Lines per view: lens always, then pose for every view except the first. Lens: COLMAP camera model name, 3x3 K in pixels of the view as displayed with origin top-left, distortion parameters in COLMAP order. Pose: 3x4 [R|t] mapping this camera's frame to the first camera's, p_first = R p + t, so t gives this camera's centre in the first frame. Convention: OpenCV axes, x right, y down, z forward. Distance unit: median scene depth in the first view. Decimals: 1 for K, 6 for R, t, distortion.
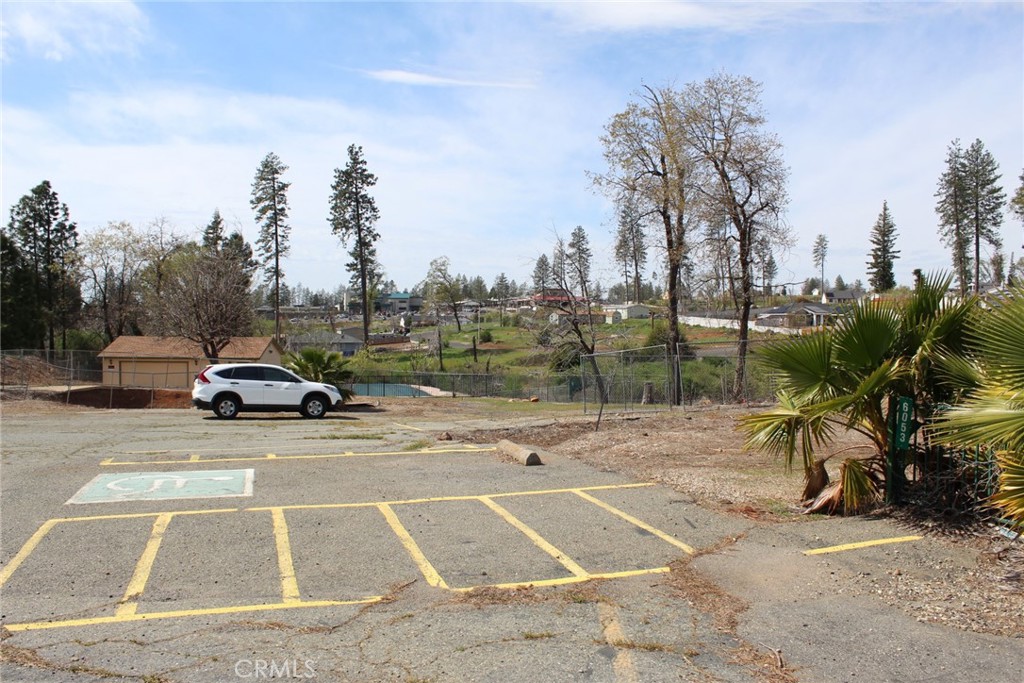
lens RADIAL K [[838.9, 0, 510.7], [0, 838.9, 329.0], [0, 0, 1]] dist [-0.175122, 0.131183]
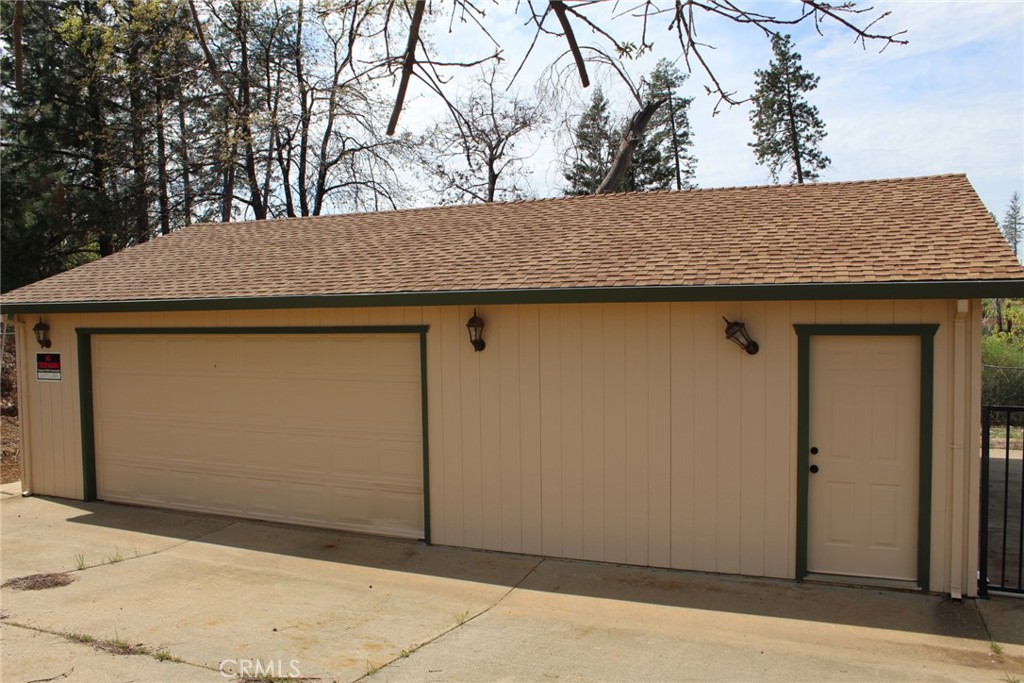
lens RADIAL K [[838.9, 0, 496.3], [0, 838.9, 305.6], [0, 0, 1]] dist [-0.175122, 0.131183]
pose [[0.893209, -0.025976, -0.448891, -0.104180], [0.019893, 0.999635, -0.018261, 0.012794], [0.449201, 0.007381, 0.893400, 0.286917]]
